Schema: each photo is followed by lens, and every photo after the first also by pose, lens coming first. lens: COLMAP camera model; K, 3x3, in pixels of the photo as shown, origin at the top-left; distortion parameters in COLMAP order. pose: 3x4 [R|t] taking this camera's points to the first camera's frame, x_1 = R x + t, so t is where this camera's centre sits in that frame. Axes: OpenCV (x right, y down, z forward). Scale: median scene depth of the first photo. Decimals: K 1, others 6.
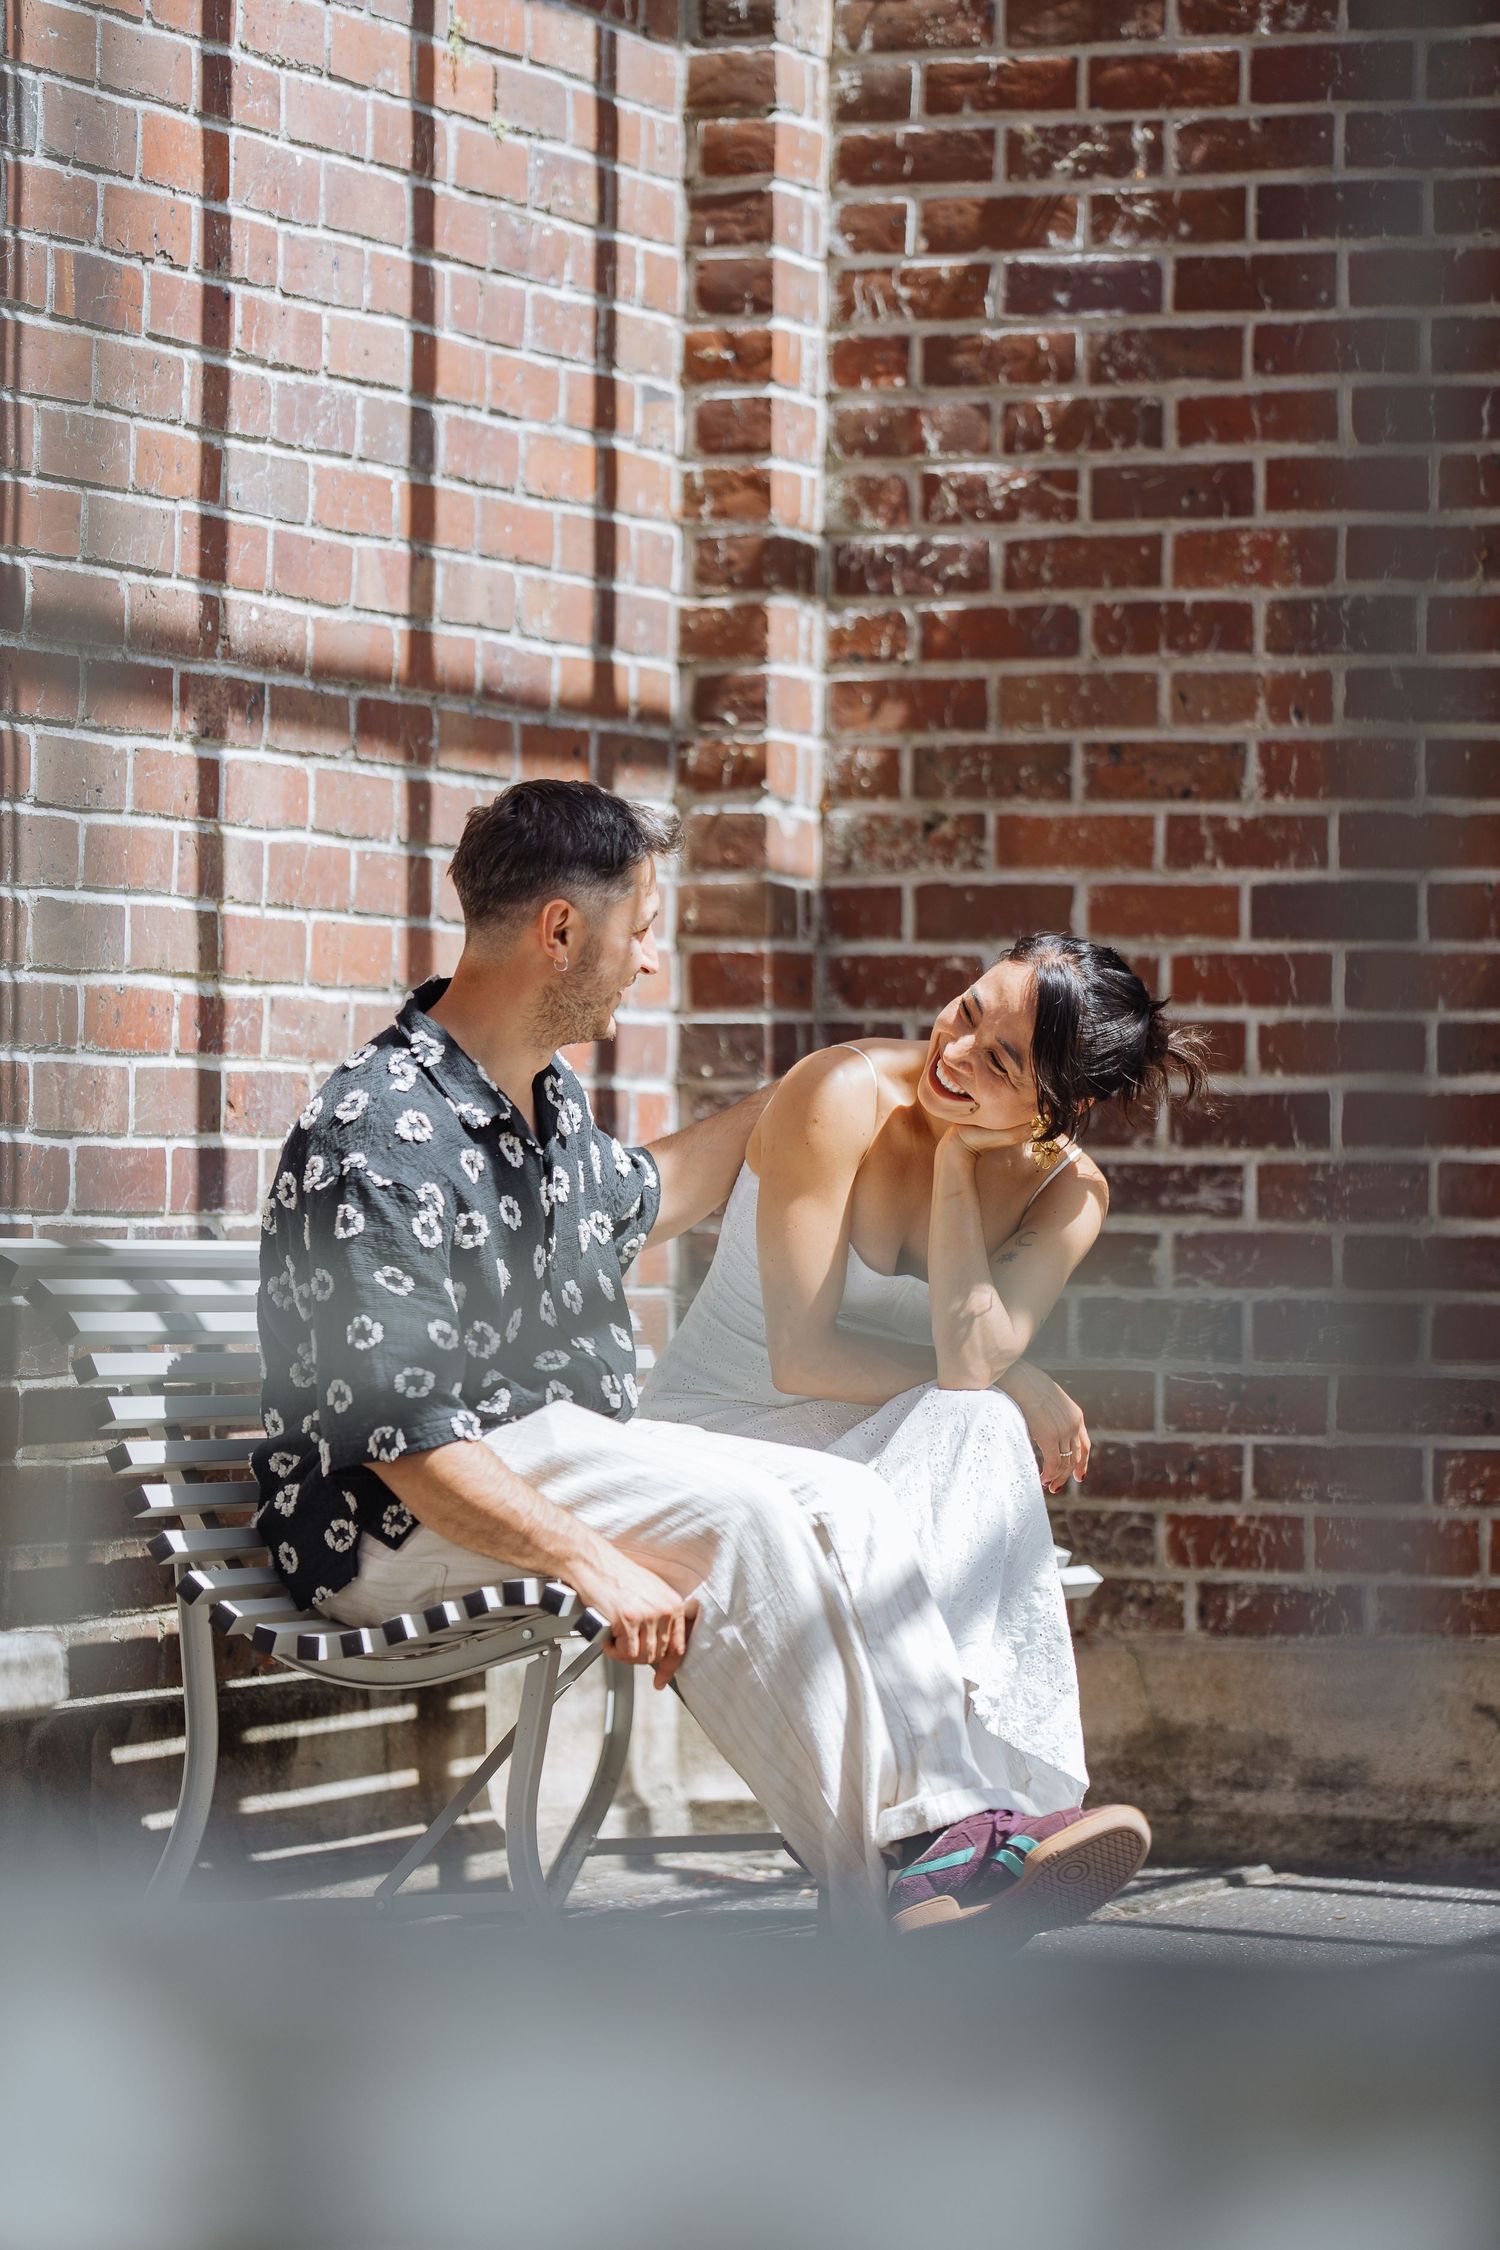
lens RADIAL K [[8182.7, 0, 750.0], [0, 8182.7, 1125.0], [0, 0, 1]] dist [0.176461, -1.441676]
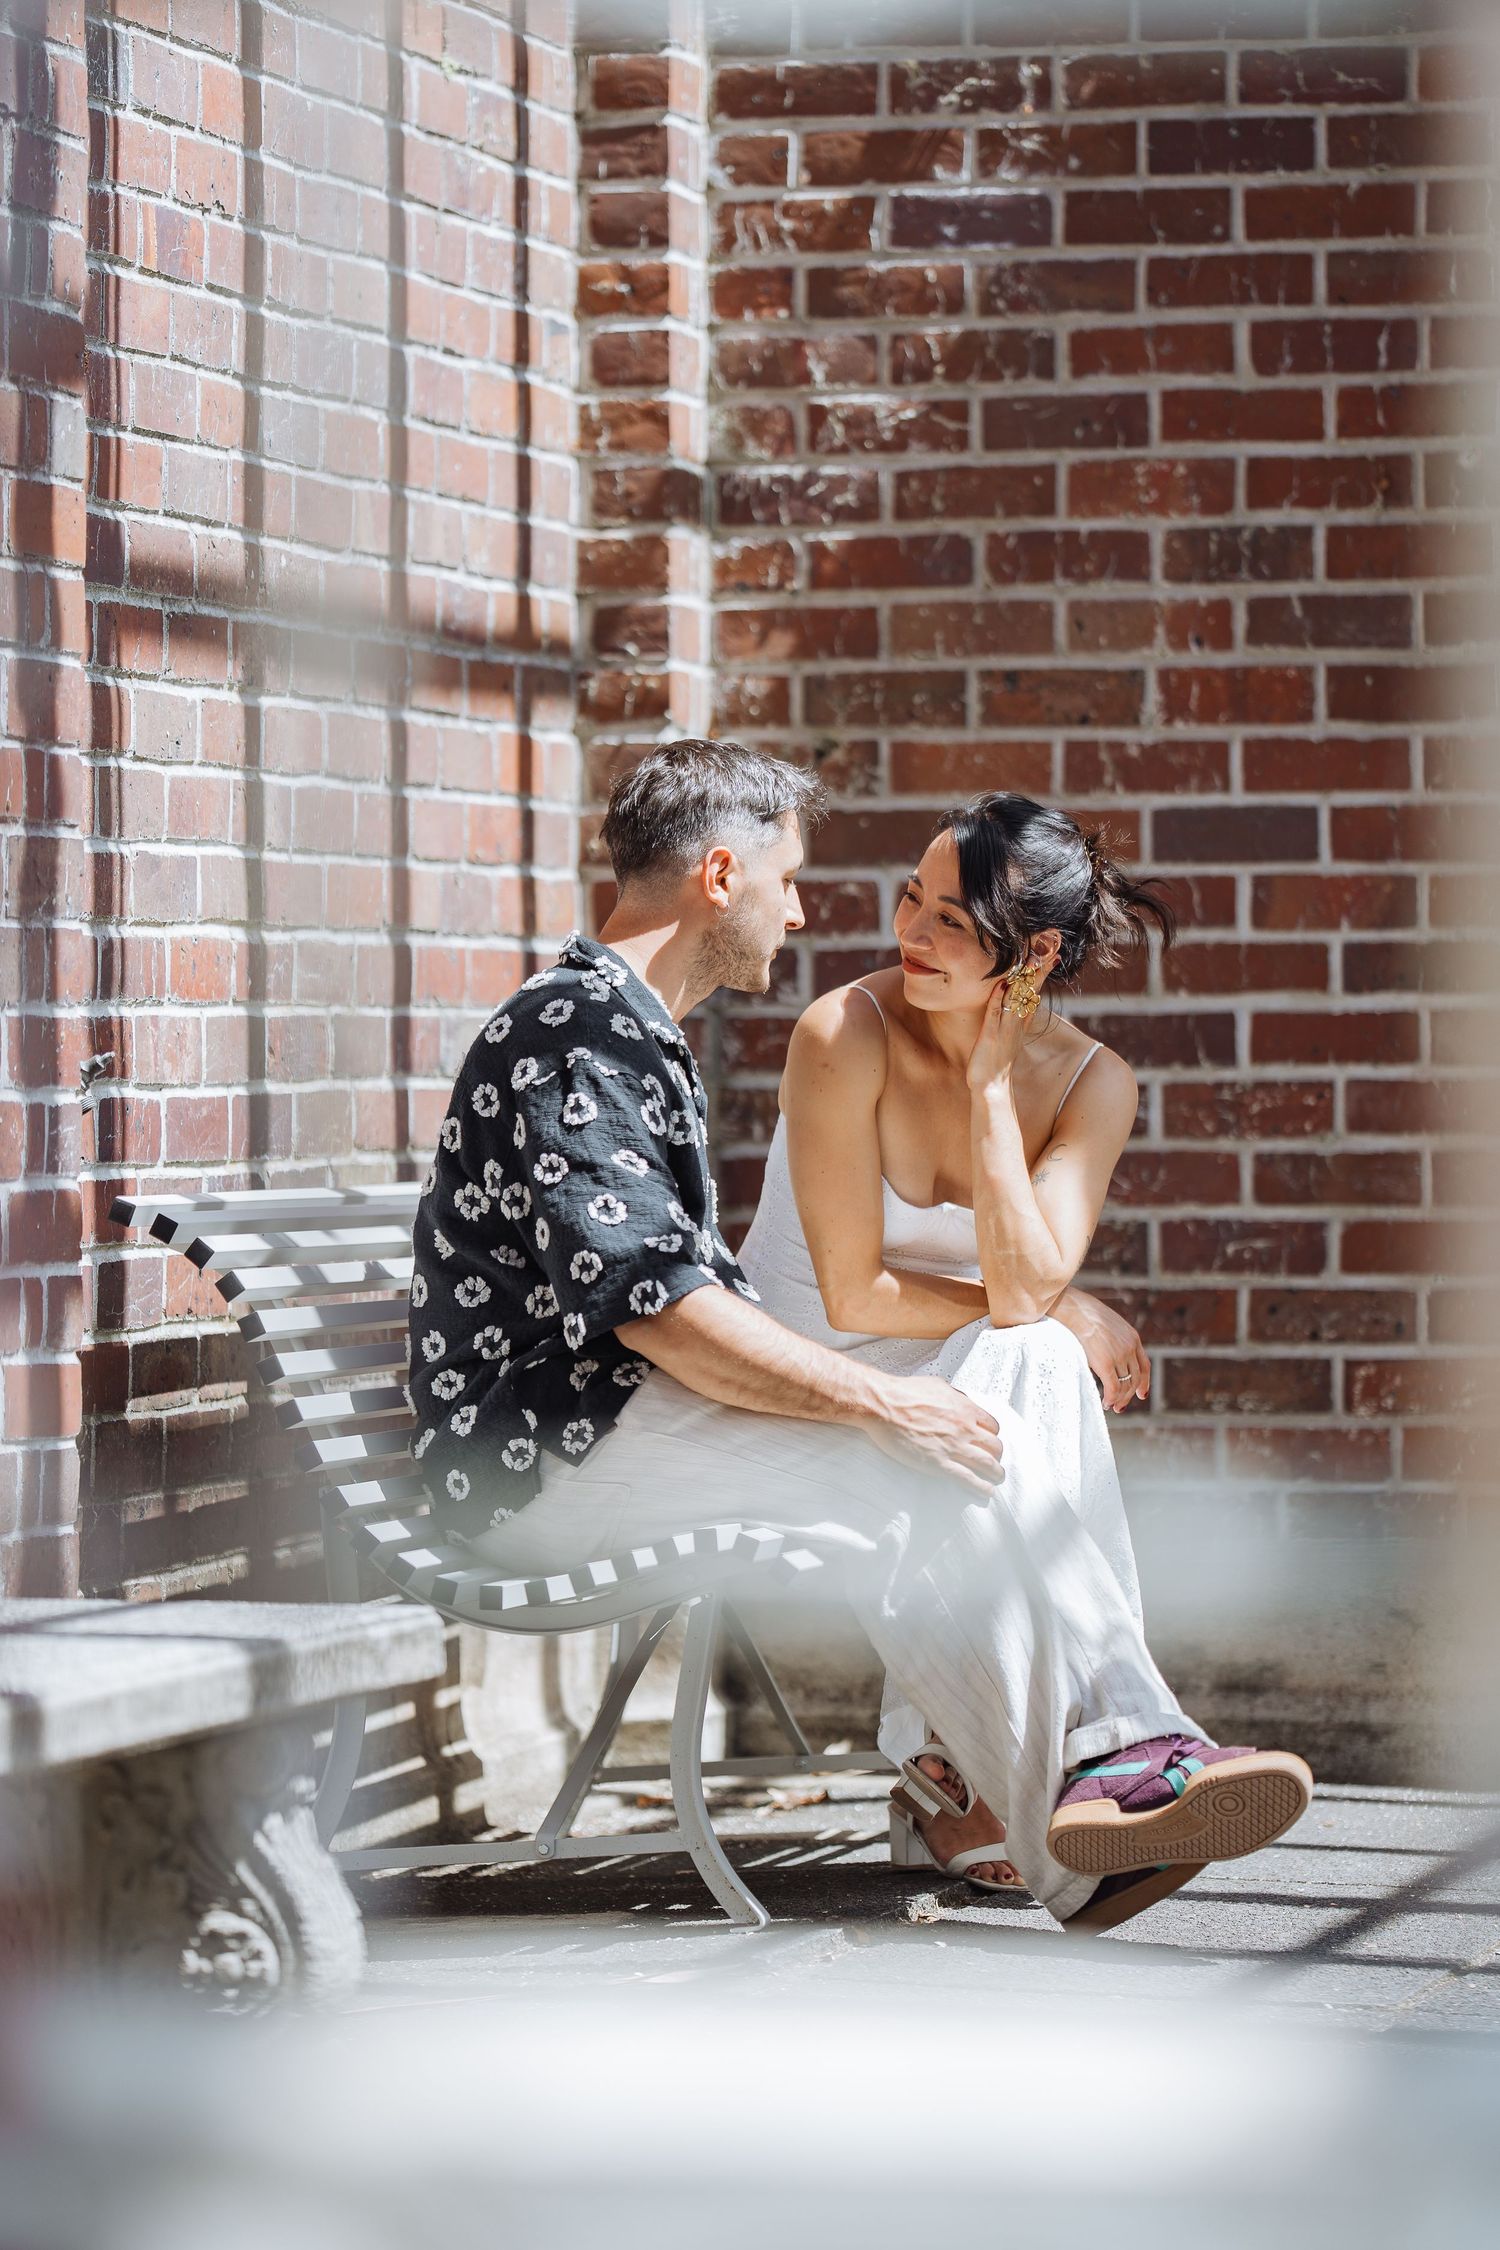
lens RADIAL K [[8182.7, 0, 750.0], [0, 8182.7, 1125.0], [0, 0, 1]] dist [0.176461, -1.441676]
pose [[0.989940, -0.017176, 0.140442, -0.131475], [0.014228, 0.999657, 0.021973, -0.013082], [-0.140771, -0.019754, 0.989845, -0.002079]]
